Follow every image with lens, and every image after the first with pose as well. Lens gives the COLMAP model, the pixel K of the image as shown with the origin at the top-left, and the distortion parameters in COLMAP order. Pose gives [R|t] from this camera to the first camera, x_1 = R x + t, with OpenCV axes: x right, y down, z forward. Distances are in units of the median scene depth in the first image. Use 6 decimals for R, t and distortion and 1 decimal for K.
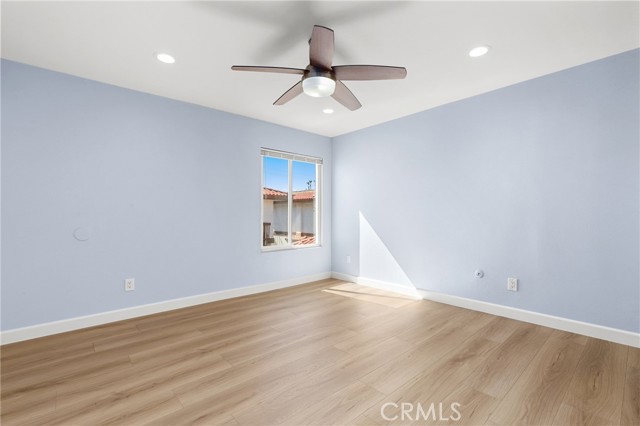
lens RADIAL K [[291.5, 0, 320.0], [0, 291.5, 216.2], [0, 0, 1]] dist [-0.000085, -0.002038]
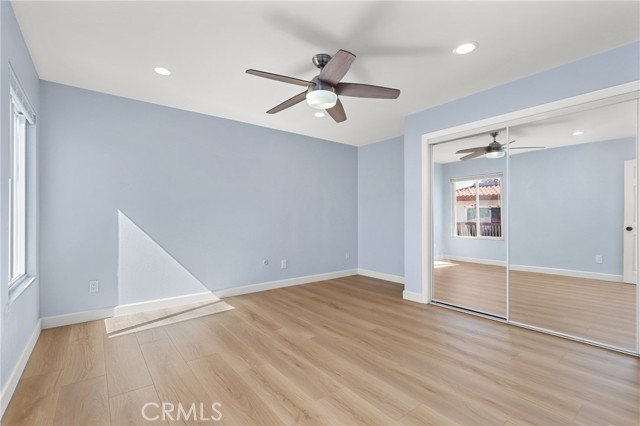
lens RADIAL K [[291.5, 0, 333.3], [0, 291.5, 217.2], [0, 0, 1]] dist [-0.000085, -0.002038]
pose [[0.038483, 0.002487, 0.999256, -0.958368], [0.006135, 0.999977, -0.002725, -0.000947], [-0.999240, 0.006235, 0.038467, 0.803059]]
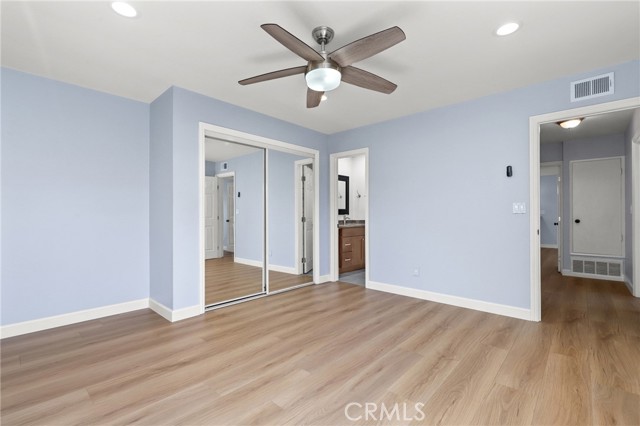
lens RADIAL K [[291.5, 0, 316.0], [0, 291.5, 212.3], [0, 0, 1]] dist [-0.000085, -0.002038]
pose [[-0.995268, 0.003191, -0.097111, 0.102320], [0.003879, 0.999969, -0.006892, -0.006093], [0.097086, -0.007236, -0.995250, 1.701592]]
